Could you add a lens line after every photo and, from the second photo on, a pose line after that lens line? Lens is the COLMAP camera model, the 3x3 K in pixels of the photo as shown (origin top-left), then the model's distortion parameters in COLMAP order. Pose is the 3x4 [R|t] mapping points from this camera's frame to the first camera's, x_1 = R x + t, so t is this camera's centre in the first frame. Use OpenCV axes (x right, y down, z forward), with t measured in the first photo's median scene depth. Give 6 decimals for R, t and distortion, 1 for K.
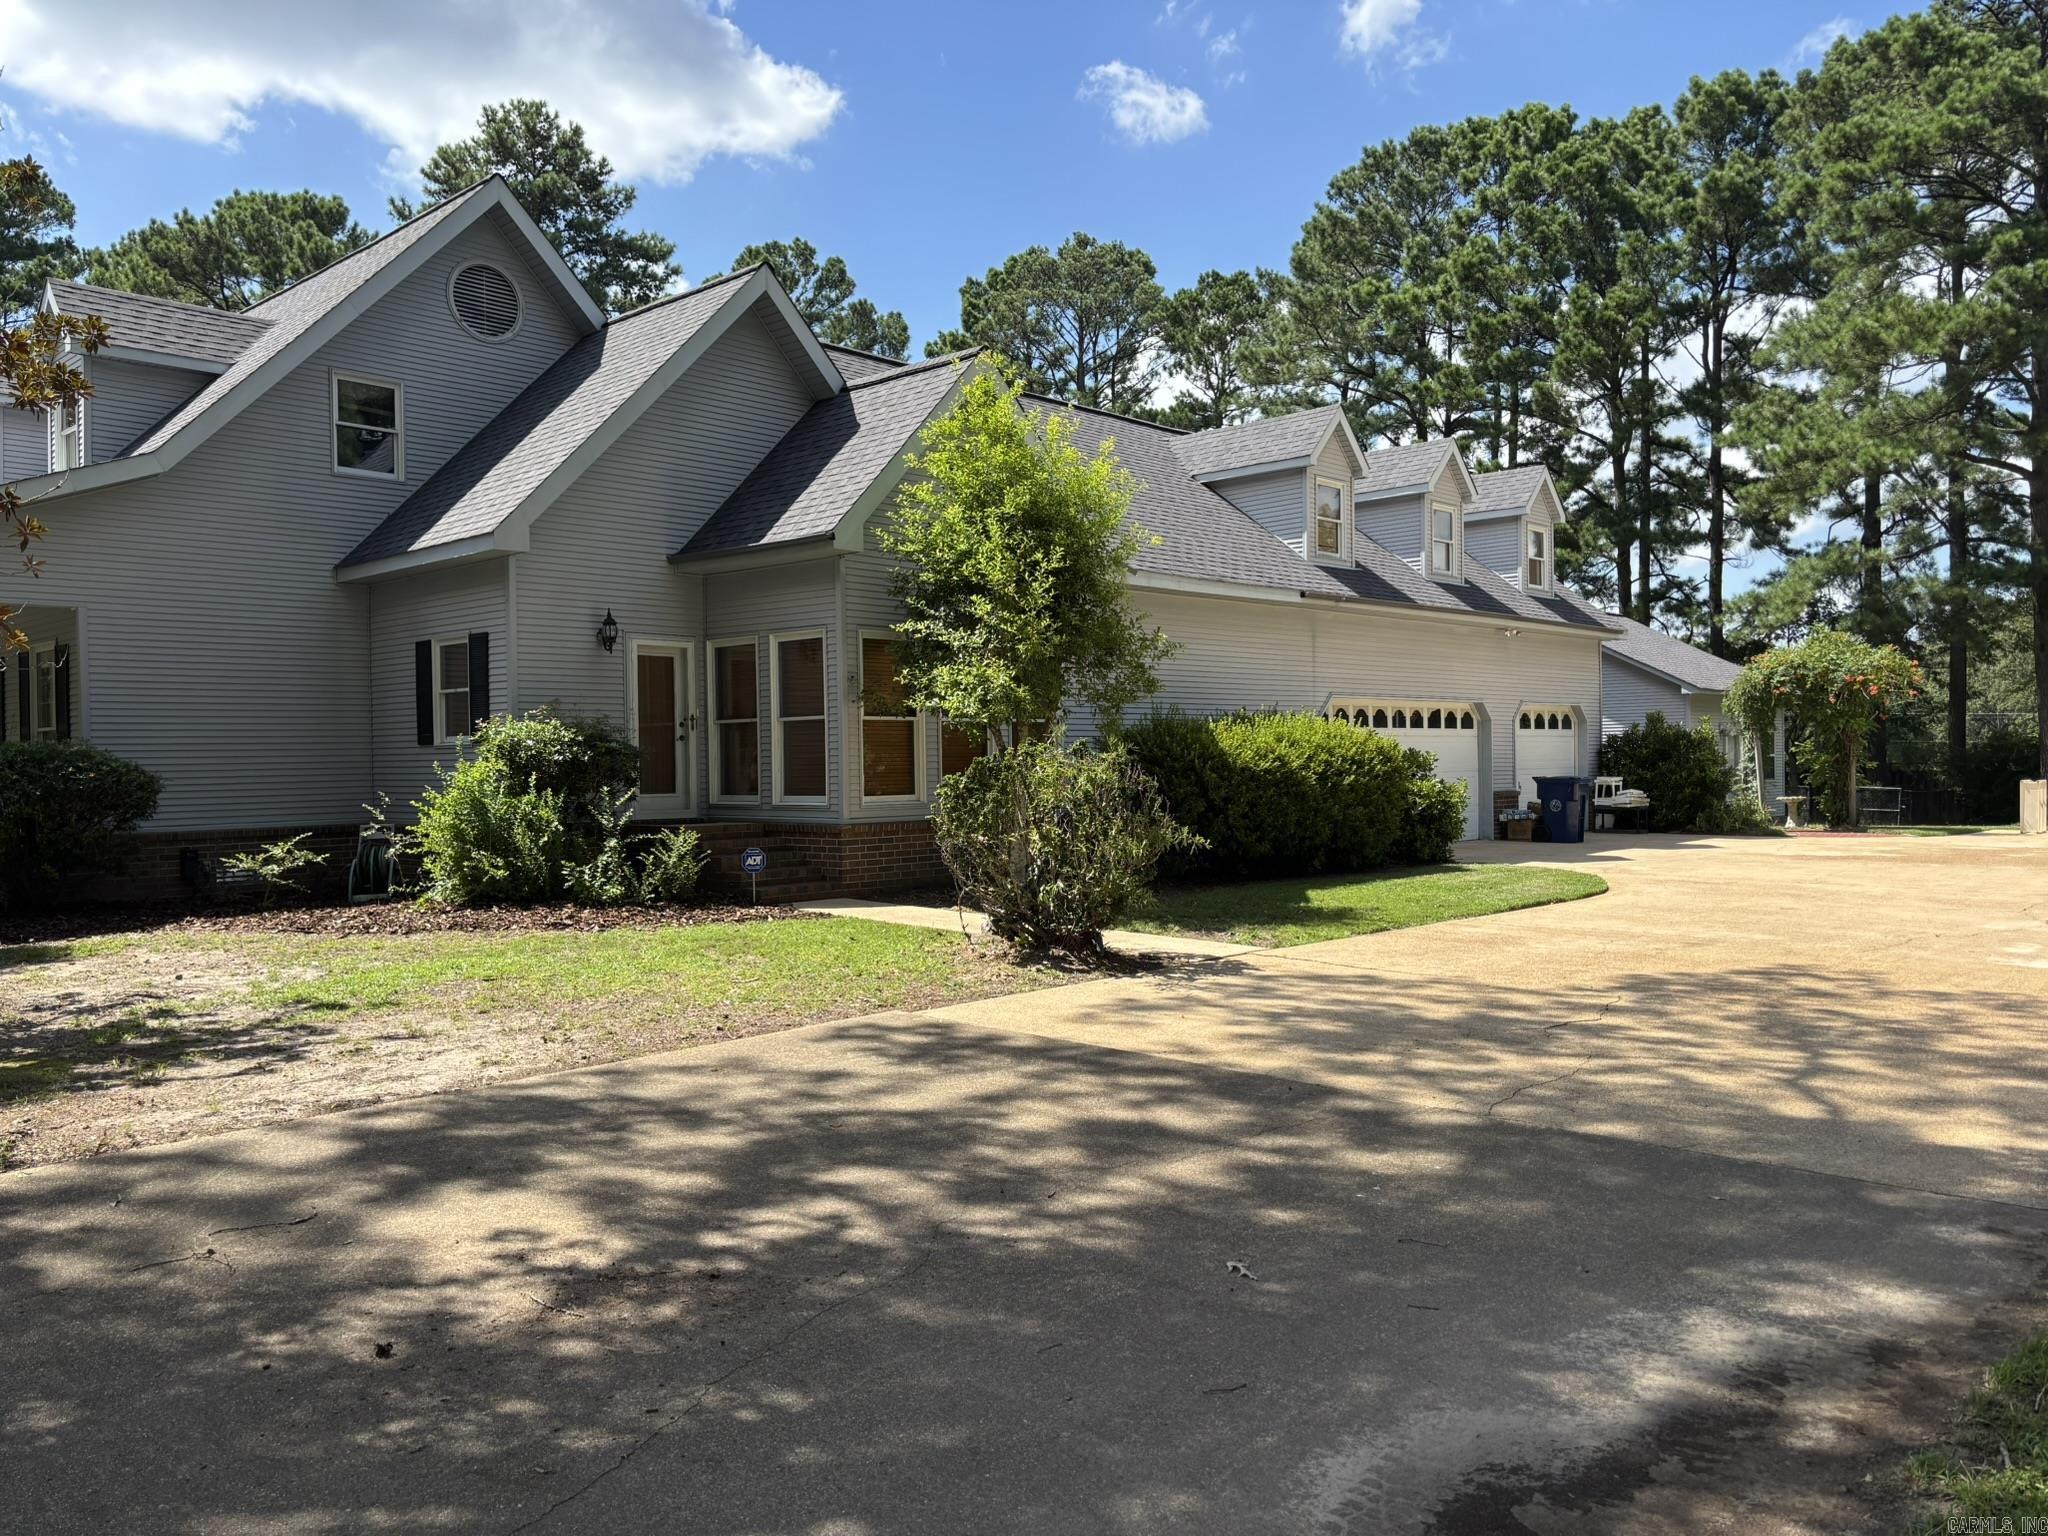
lens RADIAL K [[1555.6, 0, 1024.0], [0, 1555.6, 768.0], [0, 0, 1]] dist [0.020104, -0.010703]
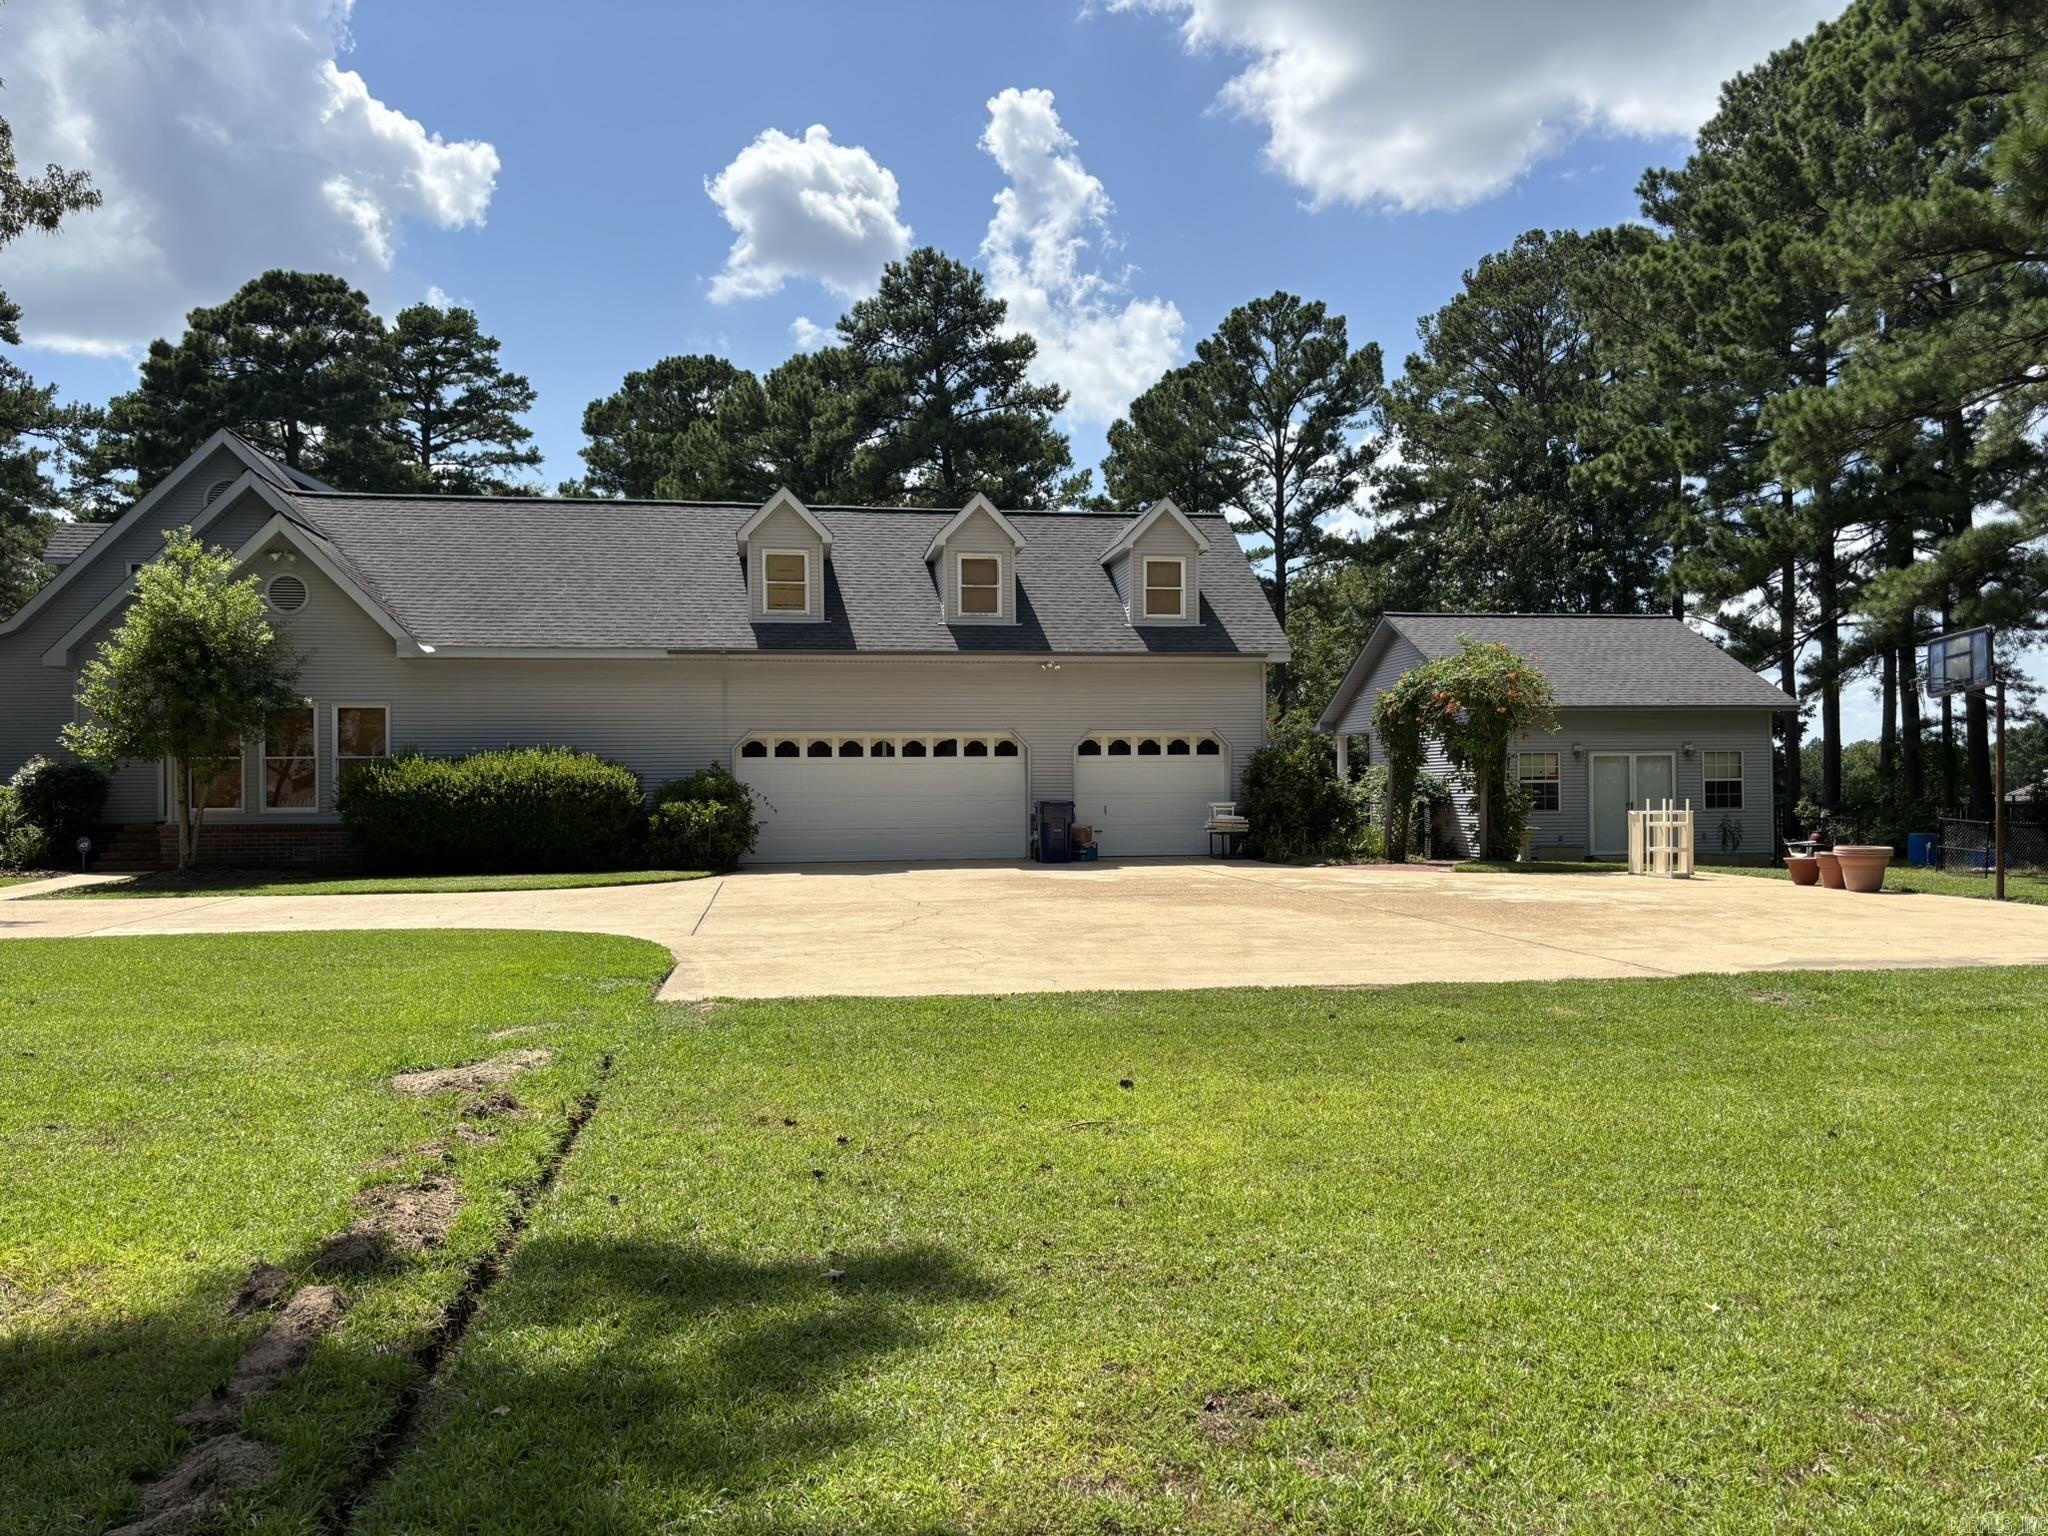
lens RADIAL K [[1539.0, 0, 1024.0], [0, 1539.0, 768.0], [0, 0, 1]] dist [0.059980, -0.054178]
pose [[0.791068, -0.003190, -0.611720, 0.874449], [-0.004650, 0.999926, -0.011229, -0.004695], [0.611711, 0.011727, 0.790994, 0.154168]]
